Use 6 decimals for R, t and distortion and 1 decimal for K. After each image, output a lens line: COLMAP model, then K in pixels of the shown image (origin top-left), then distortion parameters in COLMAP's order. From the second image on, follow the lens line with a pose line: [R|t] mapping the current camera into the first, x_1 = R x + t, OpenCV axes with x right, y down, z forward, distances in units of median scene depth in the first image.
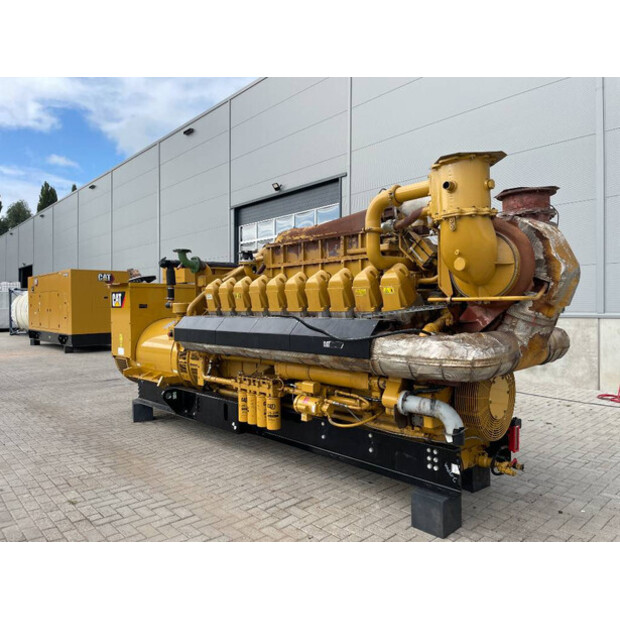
lens RADIAL K [[468.7, 0, 313.7], [0, 468.7, 308.0], [0, 0, 1]] dist [0.085122, -0.107785]
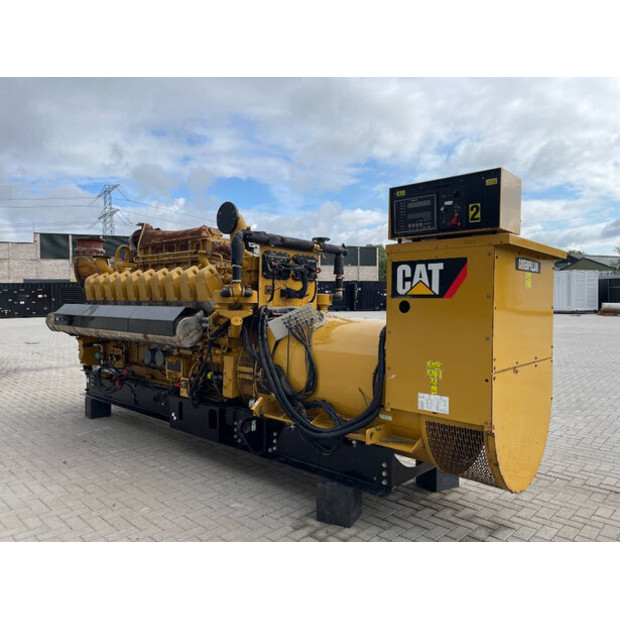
lens RADIAL K [[468.7, 0, 312.3], [0, 468.7, 312.4], [0, 0, 1]] dist [0.085122, -0.107785]
pose [[0.997483, 0.025264, 0.066260, -0.877392], [-0.025694, 0.999654, 0.005646, 0.020165], [-0.066094, -0.007335, 0.997786, 0.966004]]
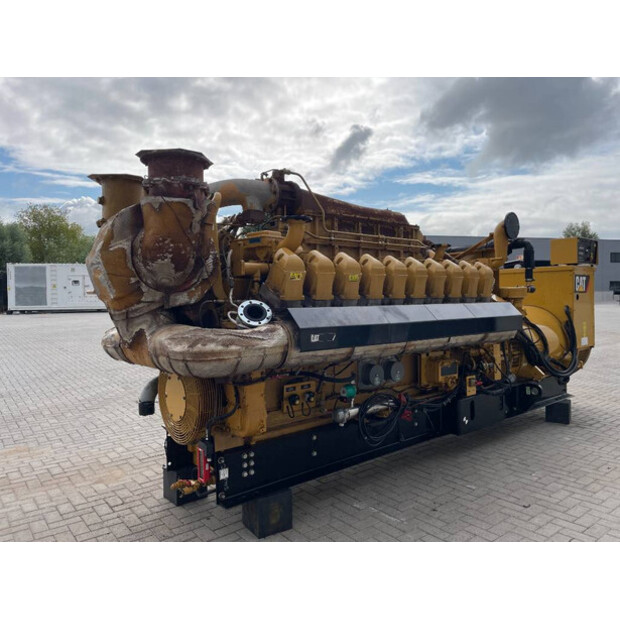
lens RADIAL K [[468.7, 0, 318.7], [0, 468.7, 310.4], [0, 0, 1]] dist [0.085122, -0.107785]
pose [[0.065677, -0.008968, 0.997801, -2.172133], [0.026449, 0.999624, 0.007244, 0.021242], [-0.997490, 0.025915, 0.065889, 2.335253]]
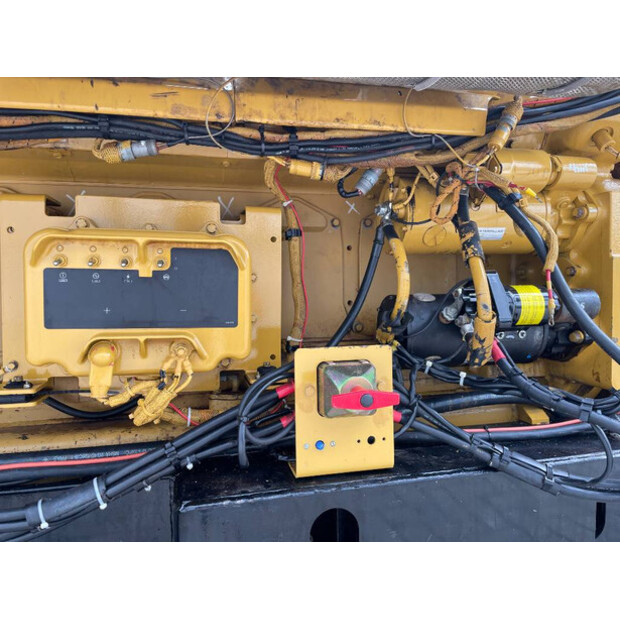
lens RADIAL K [[468.7, 0, 310.8], [0, 468.7, 309.5], [0, 0, 1]] dist [0.085122, -0.107785]
pose [[0.509781, -0.037331, 0.859494, -1.239101], [0.012993, 0.999278, 0.035697, 0.165331], [-0.860206, -0.007030, 0.509898, 1.994972]]
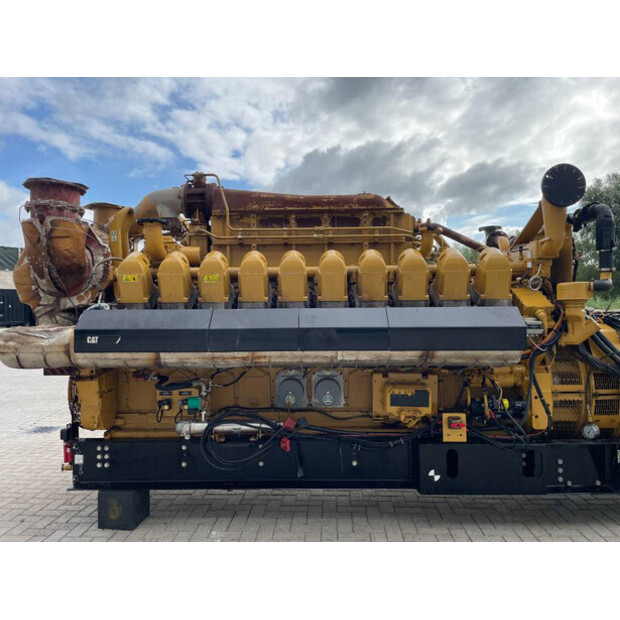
lens RADIAL K [[468.7, 0, 310.6], [0, 468.7, 311.6], [0, 0, 1]] dist [0.085122, -0.107785]
pose [[0.712205, 0.014557, 0.701820, -1.767547], [0.007113, 0.999584, -0.027952, 0.045966], [-0.701935, 0.024900, 0.711805, 1.699058]]
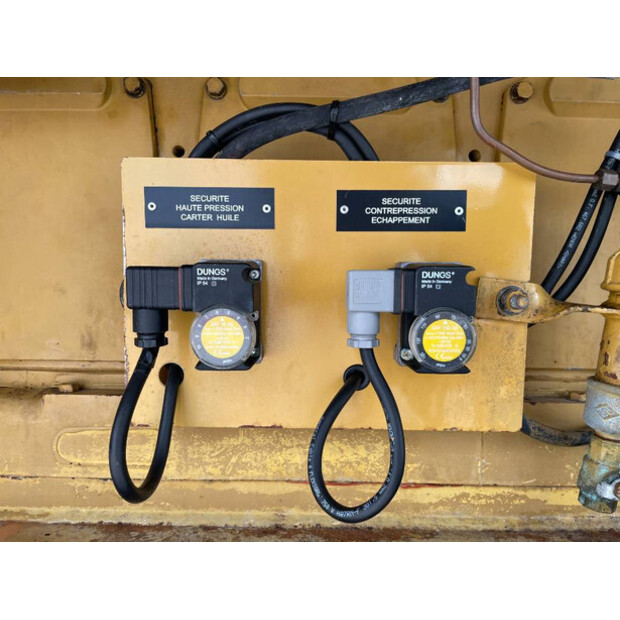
lens RADIAL K [[468.7, 0, 310.5], [0, 468.7, 312.7], [0, 0, 1]] dist [0.085122, -0.107785]
pose [[0.684004, -0.014196, 0.729340, -1.428548], [-0.015024, 0.999324, 0.033541, 0.174643], [-0.729324, -0.033899, 0.683328, 2.370744]]
